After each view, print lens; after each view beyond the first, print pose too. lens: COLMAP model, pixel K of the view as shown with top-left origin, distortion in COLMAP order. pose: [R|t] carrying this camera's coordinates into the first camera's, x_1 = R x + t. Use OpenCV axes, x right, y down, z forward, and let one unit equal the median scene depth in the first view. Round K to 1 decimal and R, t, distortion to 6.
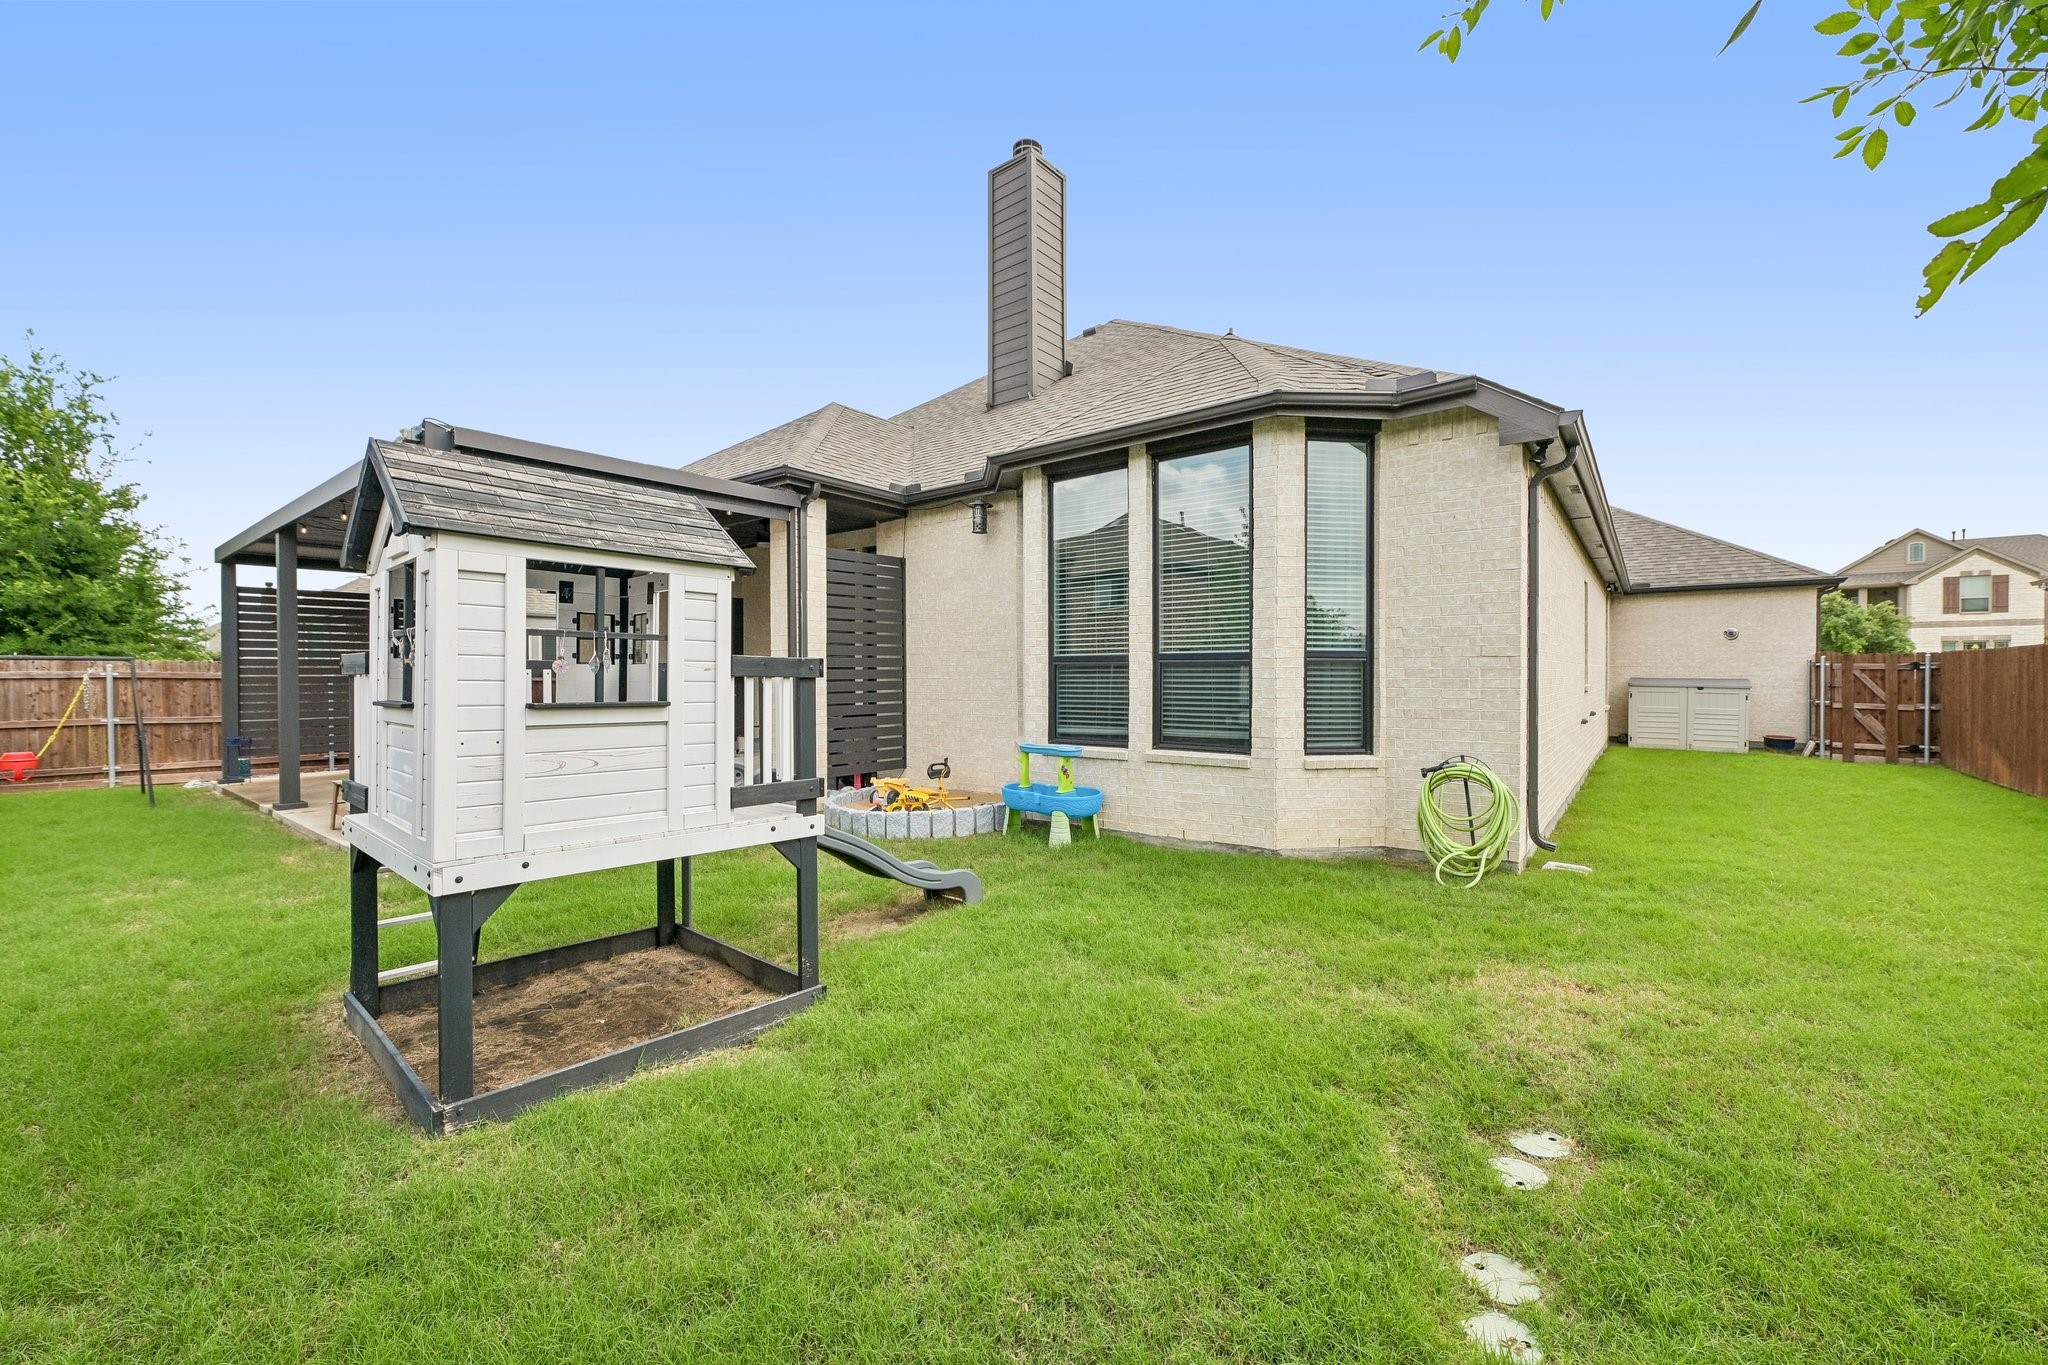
lens RADIAL K [[821.6, 0, 1025.9], [0, 821.6, 675.8], [0, 0, 1]] dist [-0.007763, 0.000451]
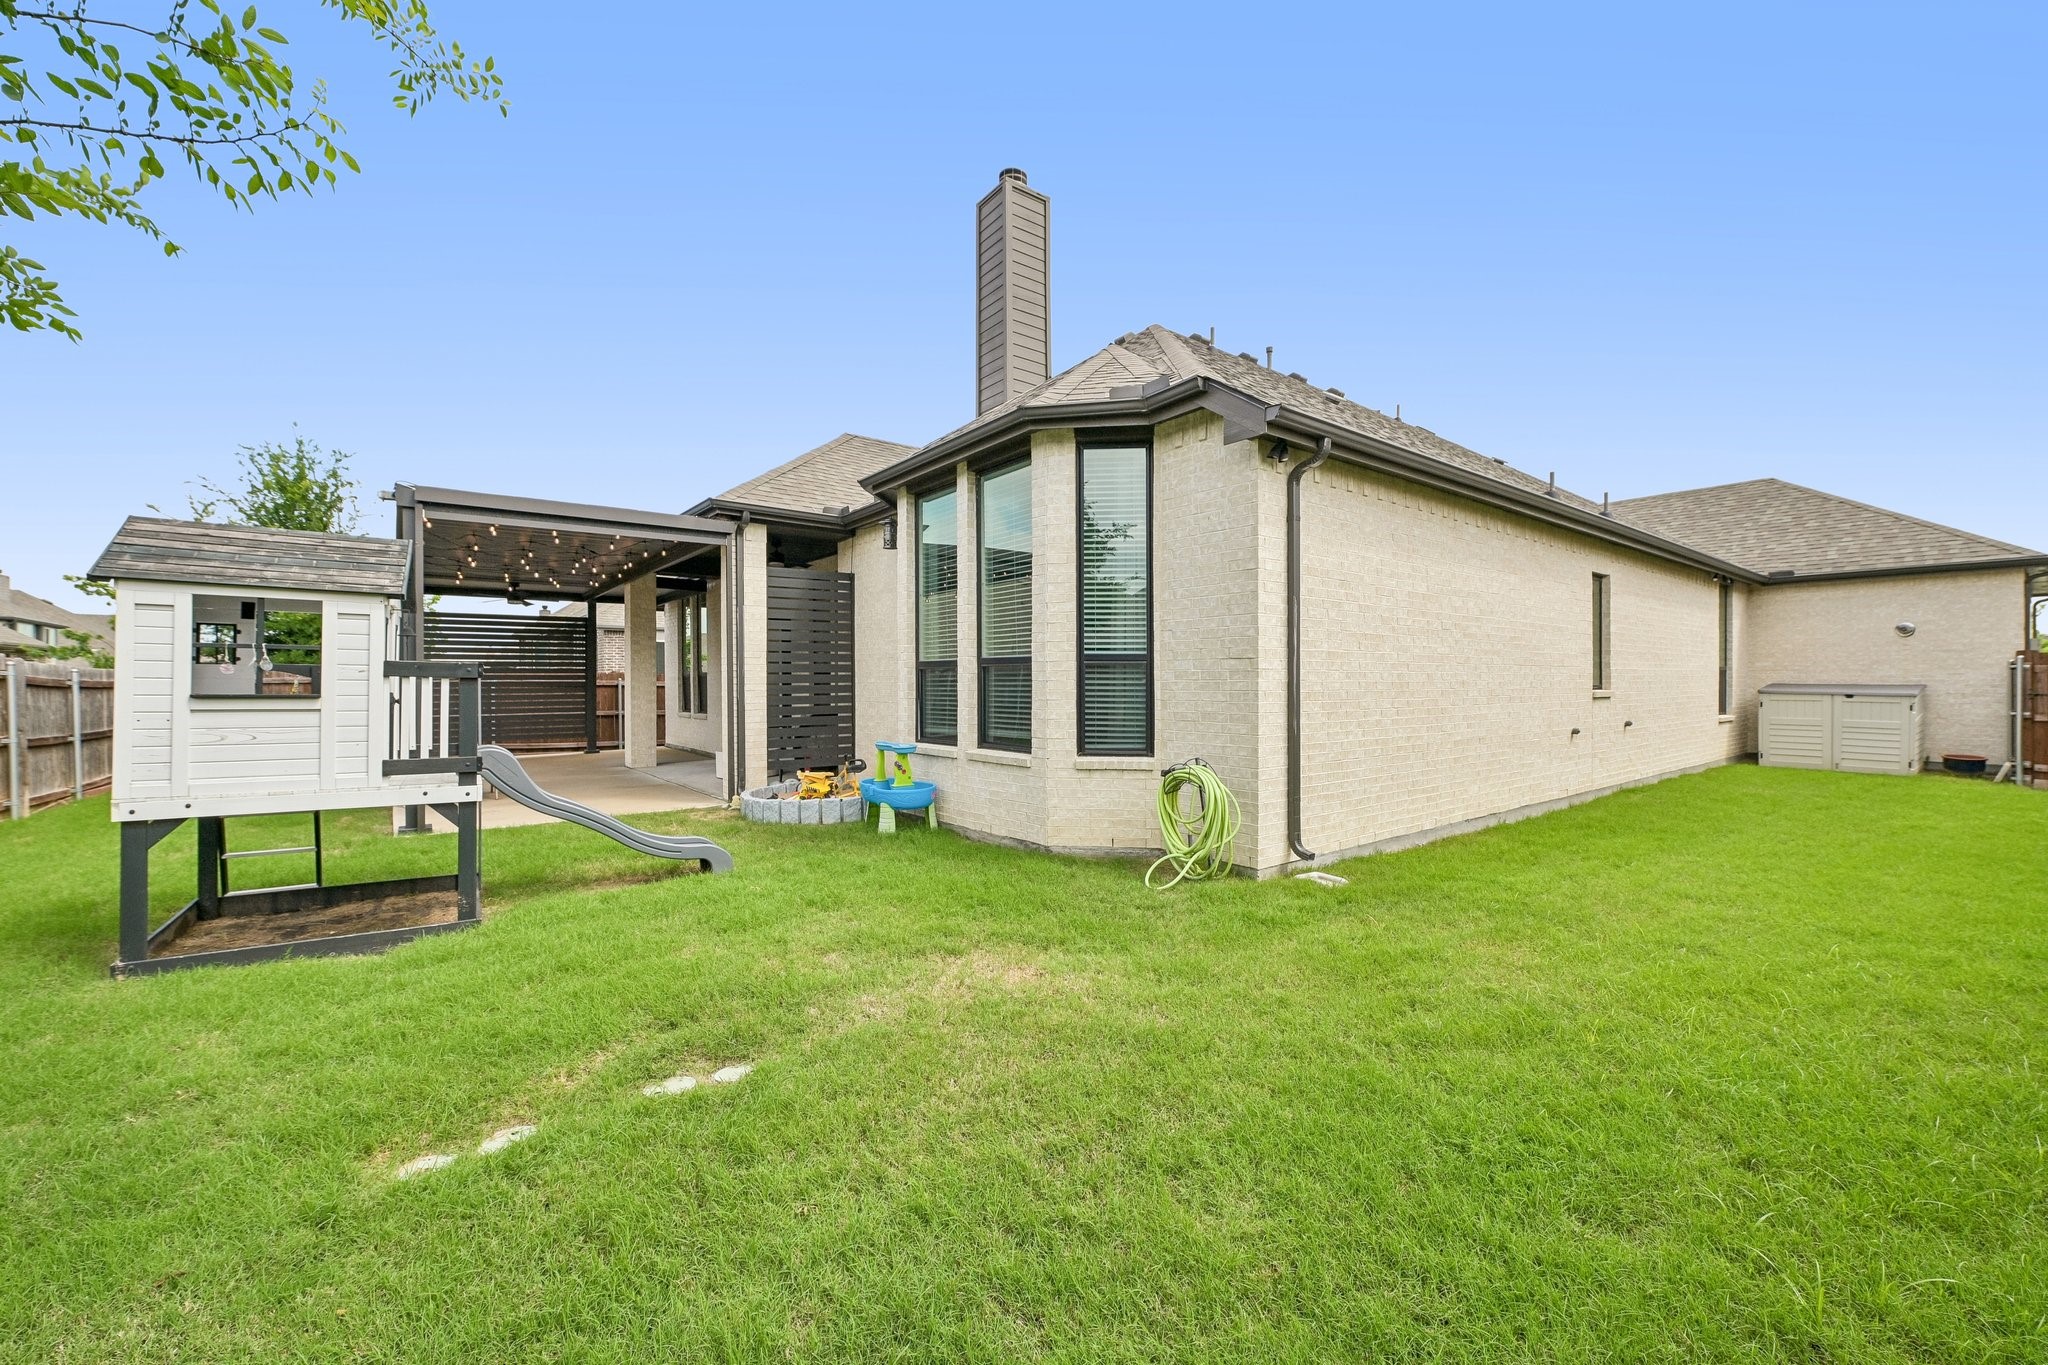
lens RADIAL K [[821.6, 0, 1014.5], [0, 821.6, 677.1], [0, 0, 1]] dist [-0.007763, 0.000451]
pose [[0.969541, -0.001588, -0.244925, 0.461618], [-0.000206, 0.999973, -0.007298, 0.005384], [0.244930, 0.007126, 0.969515, -0.016893]]
